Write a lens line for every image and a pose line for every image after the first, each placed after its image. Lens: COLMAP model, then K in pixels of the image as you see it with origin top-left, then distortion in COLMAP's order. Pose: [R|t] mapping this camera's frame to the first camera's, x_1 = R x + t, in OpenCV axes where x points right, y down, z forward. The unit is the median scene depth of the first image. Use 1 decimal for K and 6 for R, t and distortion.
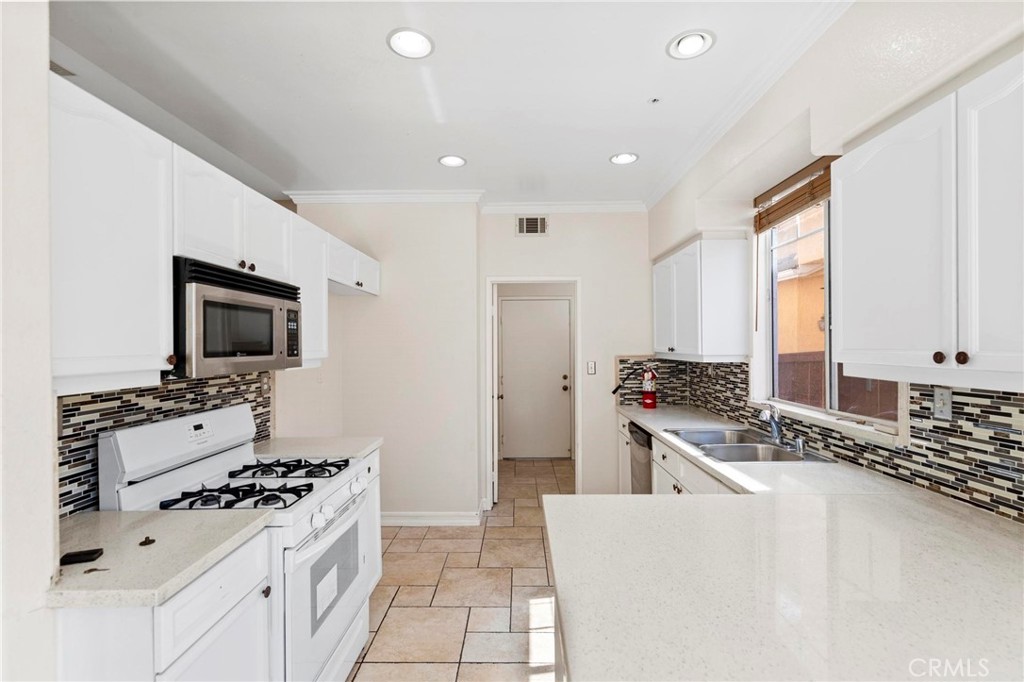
lens RADIAL K [[459.6, 0, 512.2], [0, 459.6, 343.2], [0, 0, 1]] dist [0.001709, 0.000514]
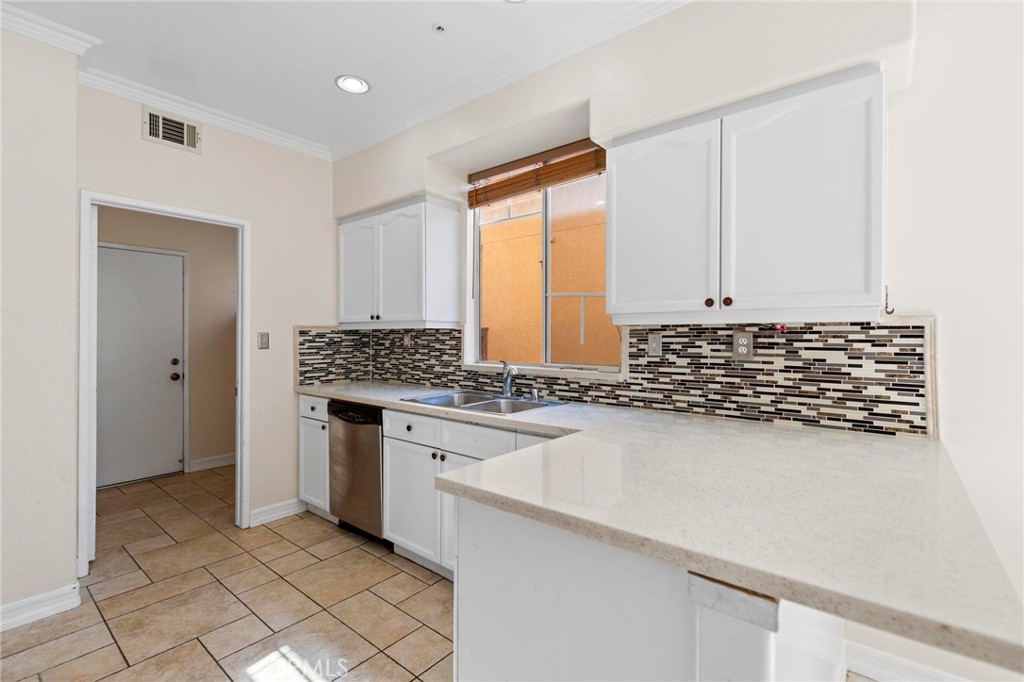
lens RADIAL K [[459.7, 0, 511.9], [0, 459.7, 336.9], [0, 0, 1]] dist [0.001041, 0.000185]
pose [[0.624642, 0.005911, 0.780889, -0.279115], [-0.008071, 0.999967, -0.001113, 0.071815], [-0.780870, -0.005607, 0.624669, 0.295952]]
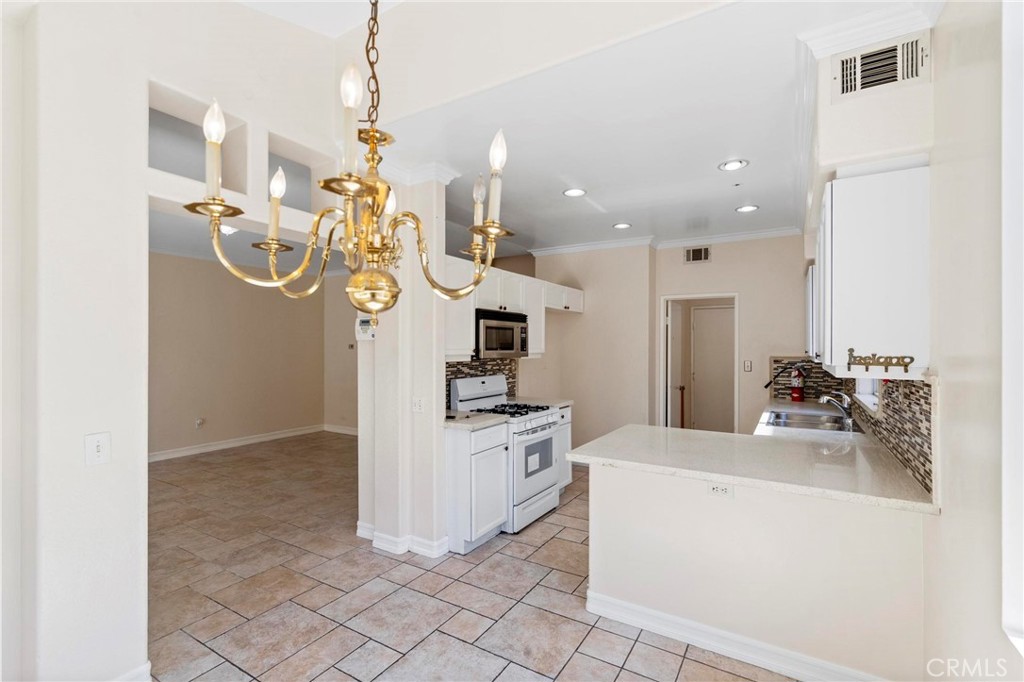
lens RADIAL K [[459.6, 0, 512.4], [0, 459.6, 343.5], [0, 0, 1]] dist [0.001709, 0.000514]
pose [[0.860711, 0.007716, -0.509035, 0.413731], [-0.008453, 0.999964, 0.000866, -0.004277], [0.509024, 0.003557, 0.860745, -0.612562]]
